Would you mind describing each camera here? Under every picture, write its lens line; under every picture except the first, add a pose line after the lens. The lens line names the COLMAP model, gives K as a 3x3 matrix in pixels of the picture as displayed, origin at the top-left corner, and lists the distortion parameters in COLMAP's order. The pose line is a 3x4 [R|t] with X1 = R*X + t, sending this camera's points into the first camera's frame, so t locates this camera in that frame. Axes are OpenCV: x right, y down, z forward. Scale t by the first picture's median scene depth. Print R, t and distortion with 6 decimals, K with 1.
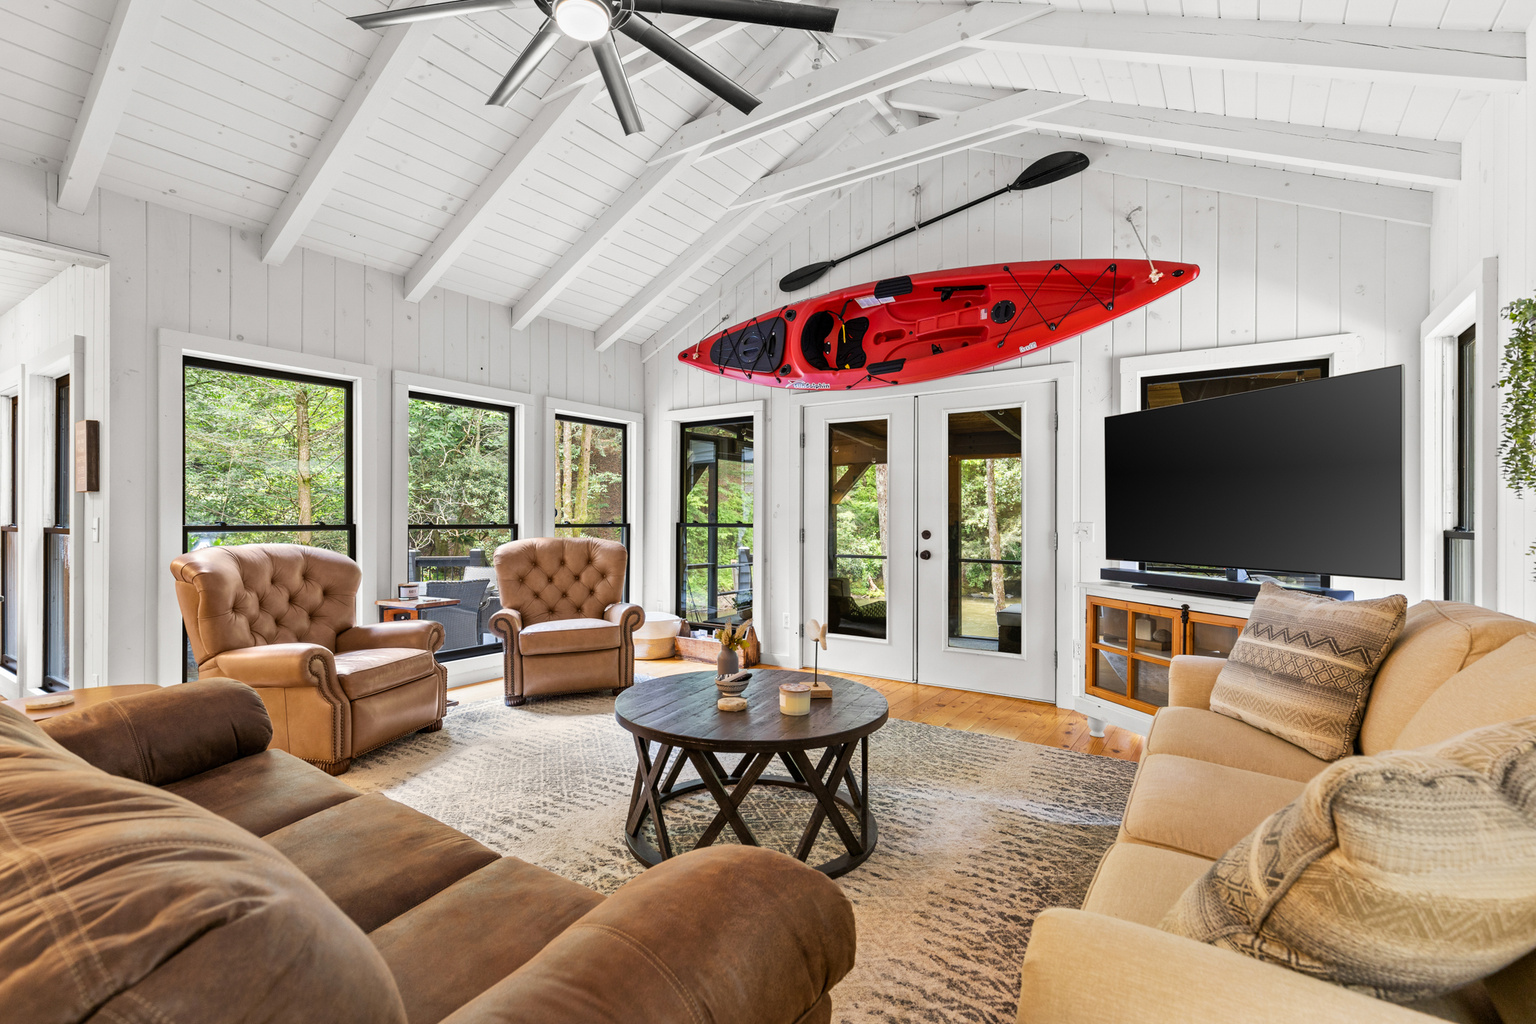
lens RADIAL K [[703.4, 0, 761.4], [0, 703.4, 517.6], [0, 0, 1]] dist [0.002590, 0.000675]
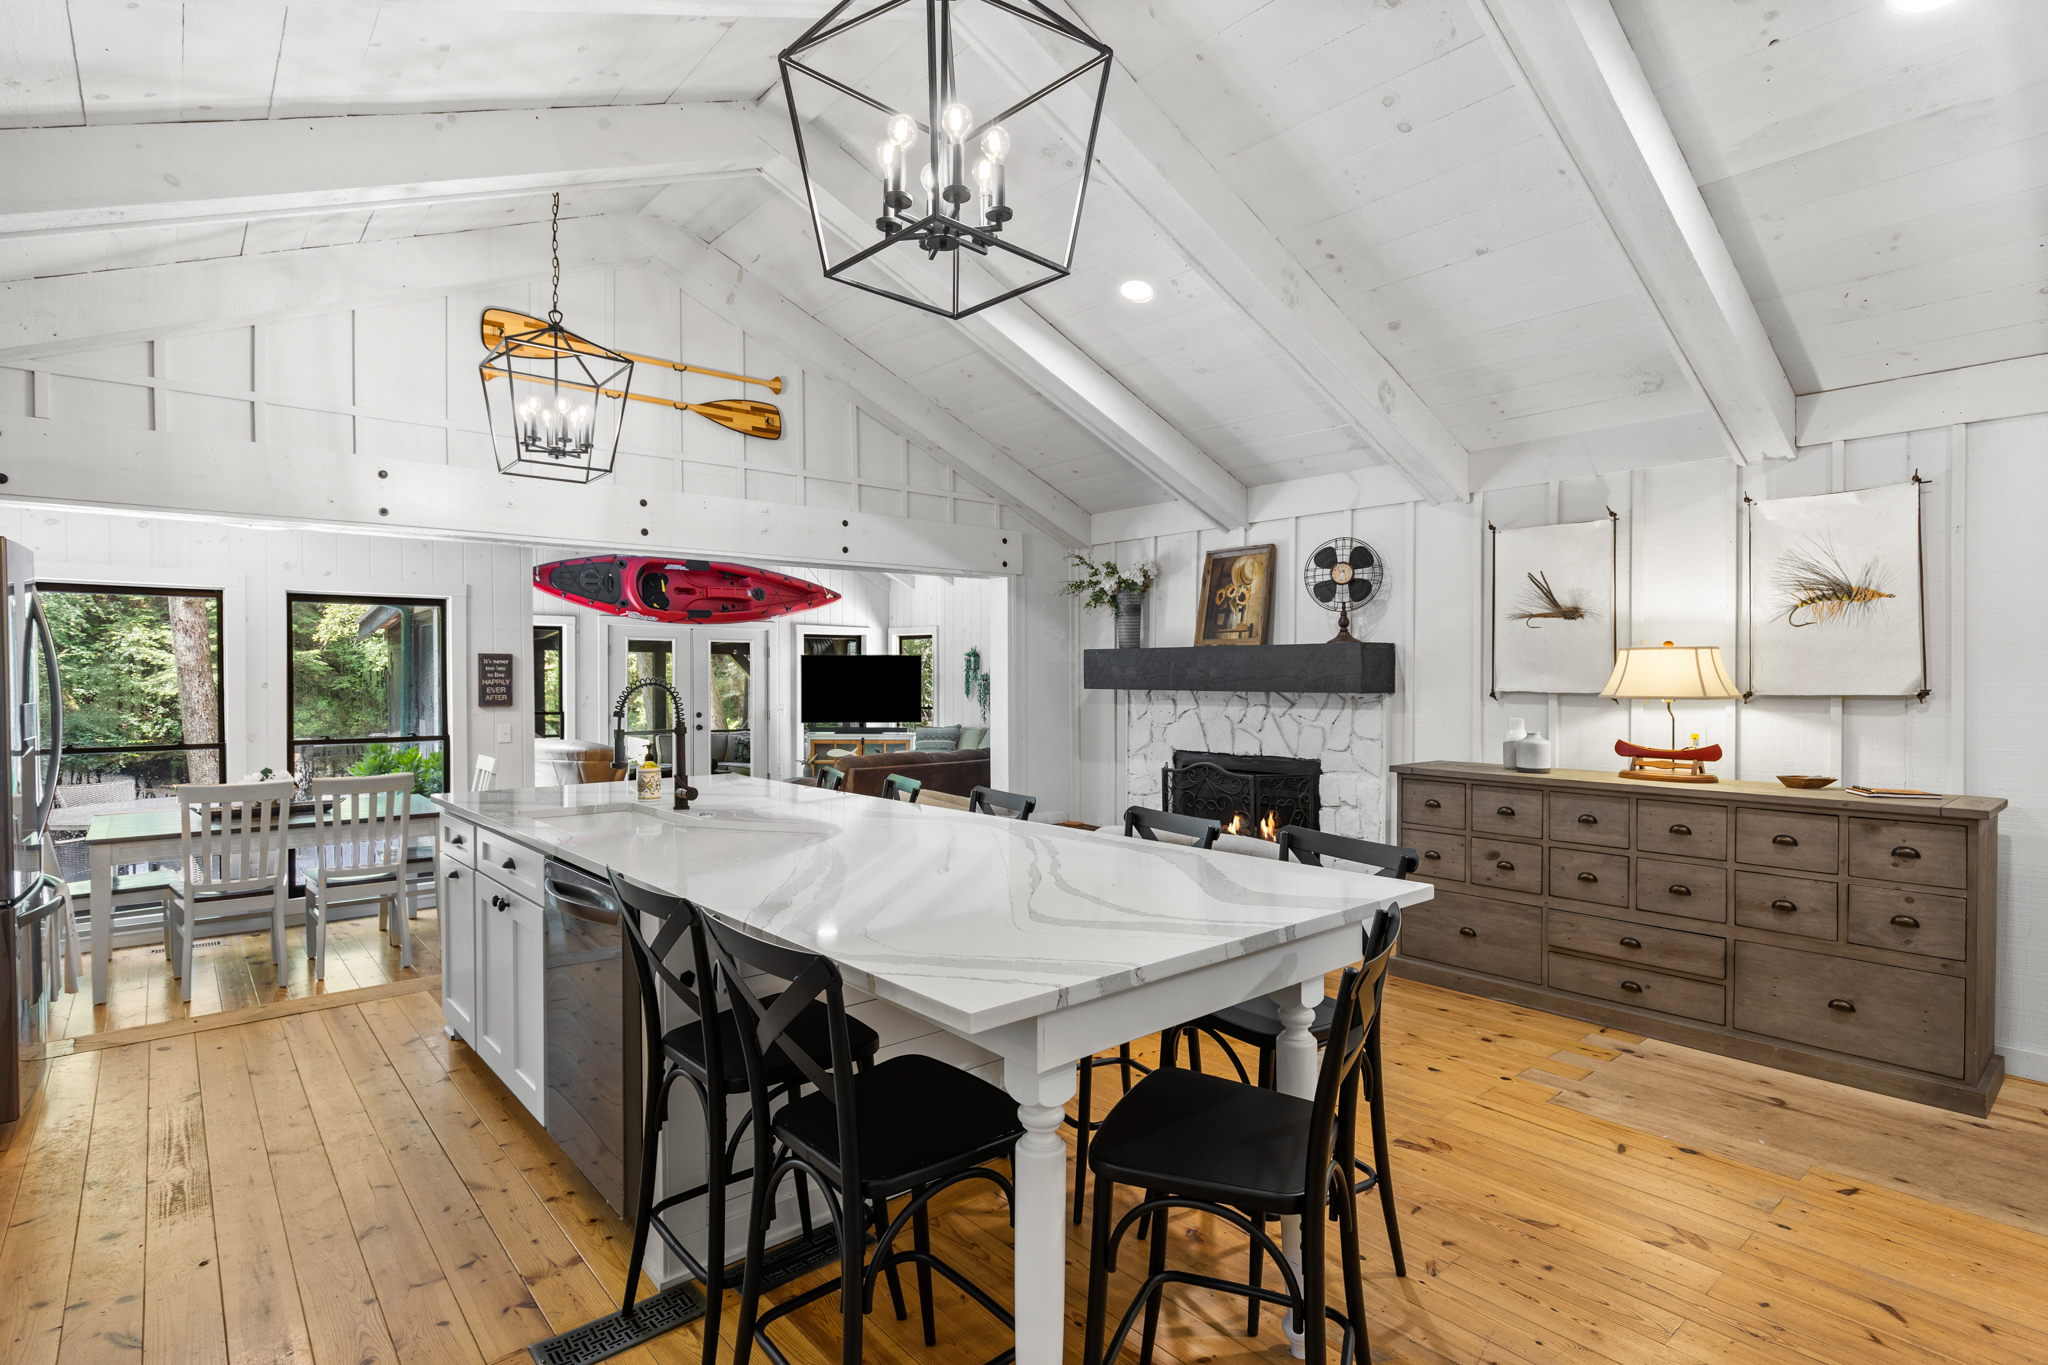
lens RADIAL K [[1016.7, 0, 1018.8], [0, 1016.7, 683.8], [0, 0, 1]] dist [0.001291, -0.000619]
pose [[0.254057, -0.009055, 0.967147, -1.903561], [0.000232, 0.999957, 0.009301, -0.071768], [-0.967189, -0.002139, 0.254048, -0.324750]]
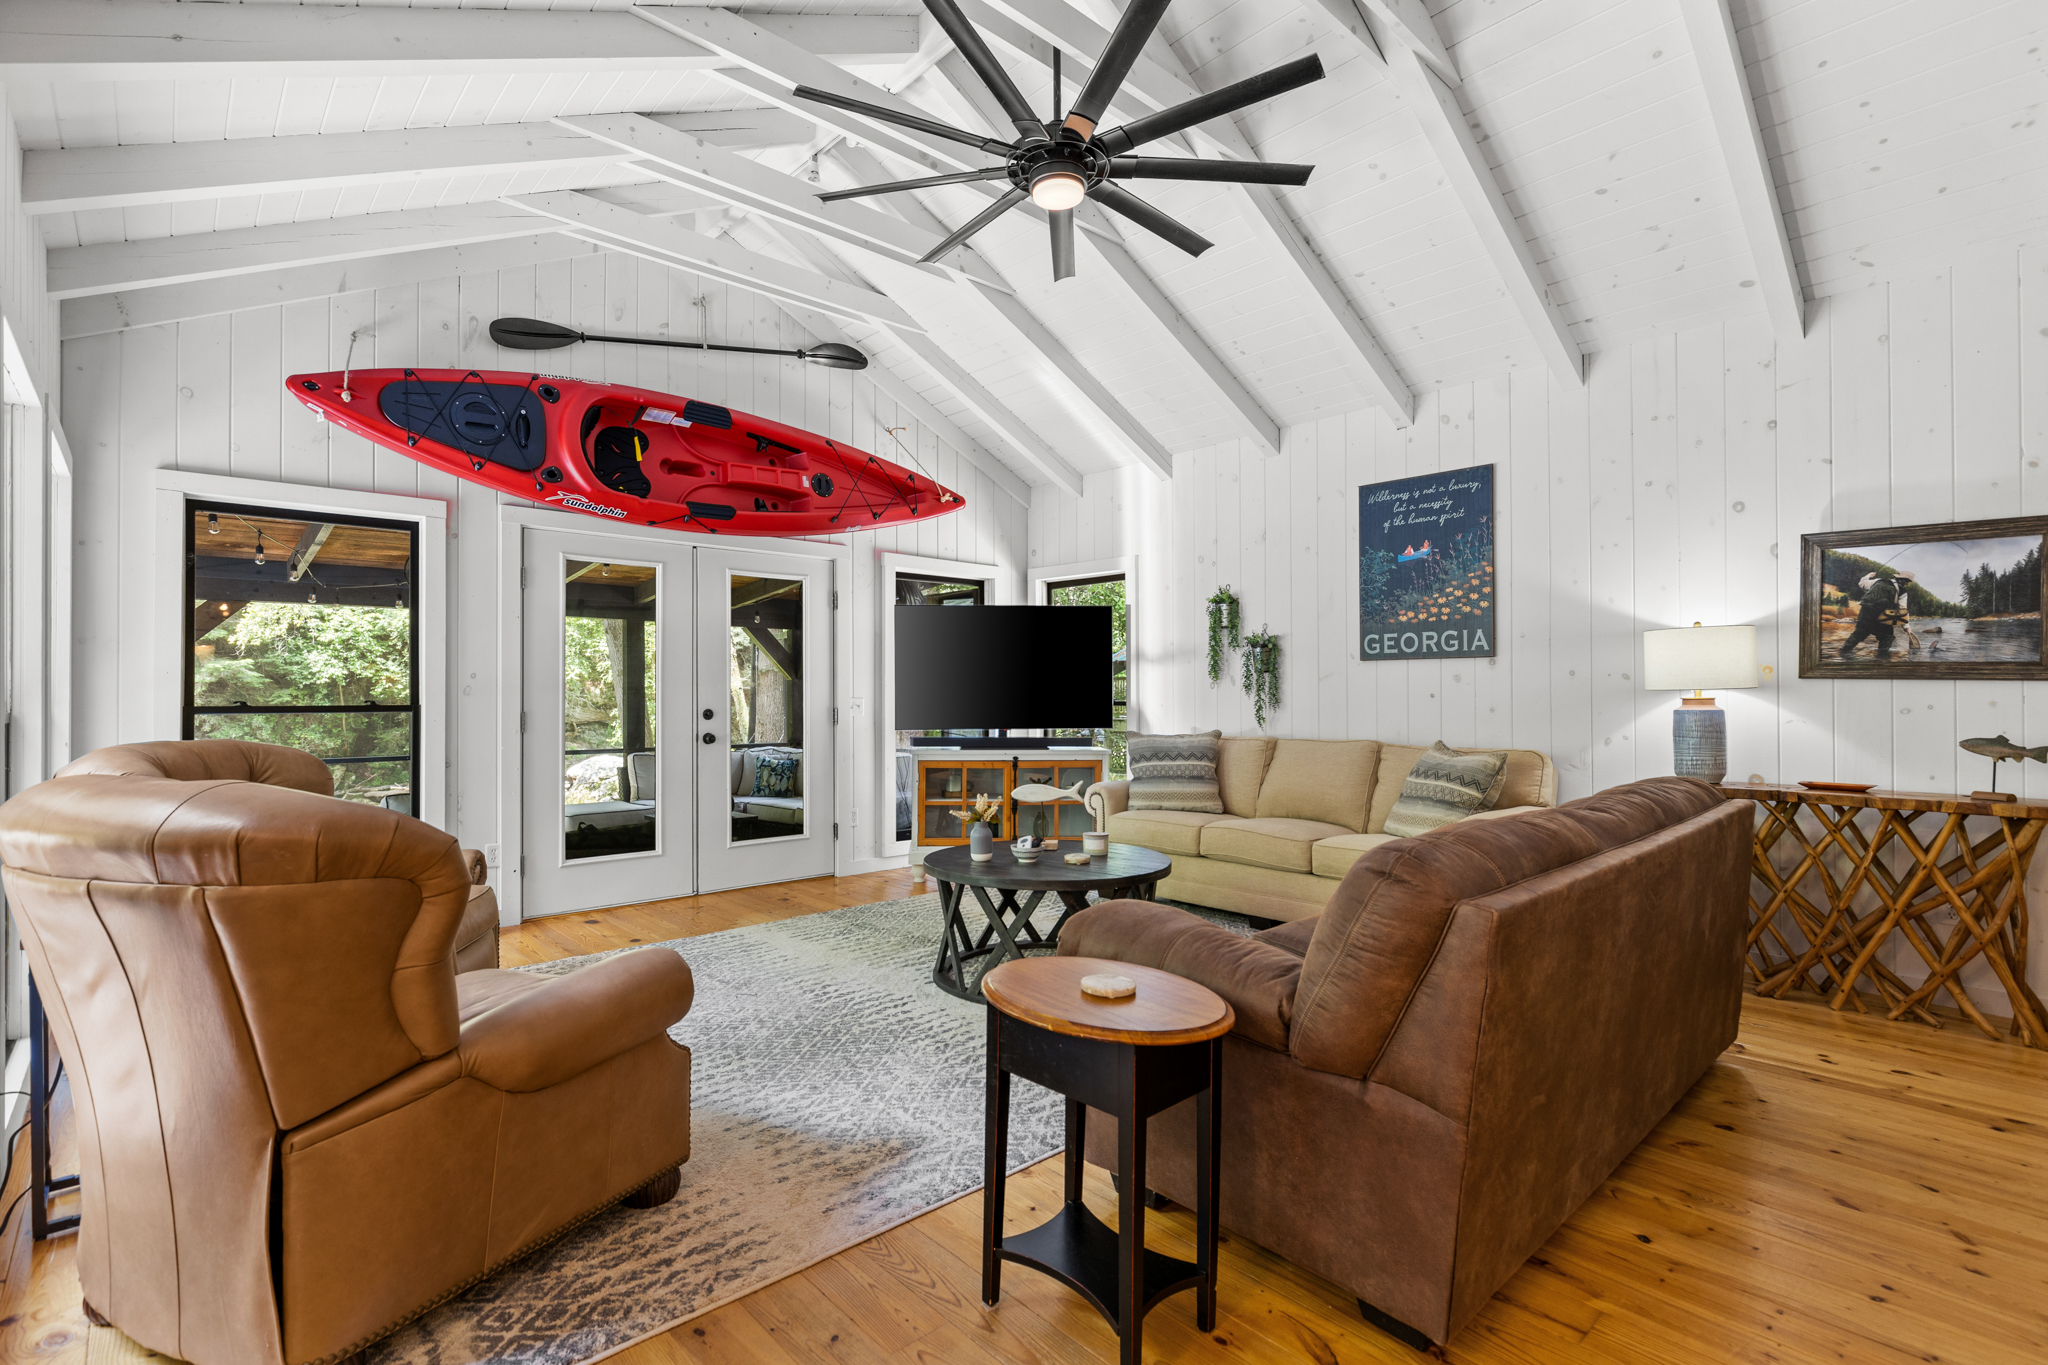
lens RADIAL K [[967.2, 0, 1022.4], [0, 967.2, 686.9], [0, 0, 1]] dist [0.000268, 0.000406]
pose [[0.217827, 0.005376, 0.975973, -0.829591], [0.002583, 0.999978, -0.006085, -0.000657], [-0.975984, 0.003846, 0.217808, 0.392079]]
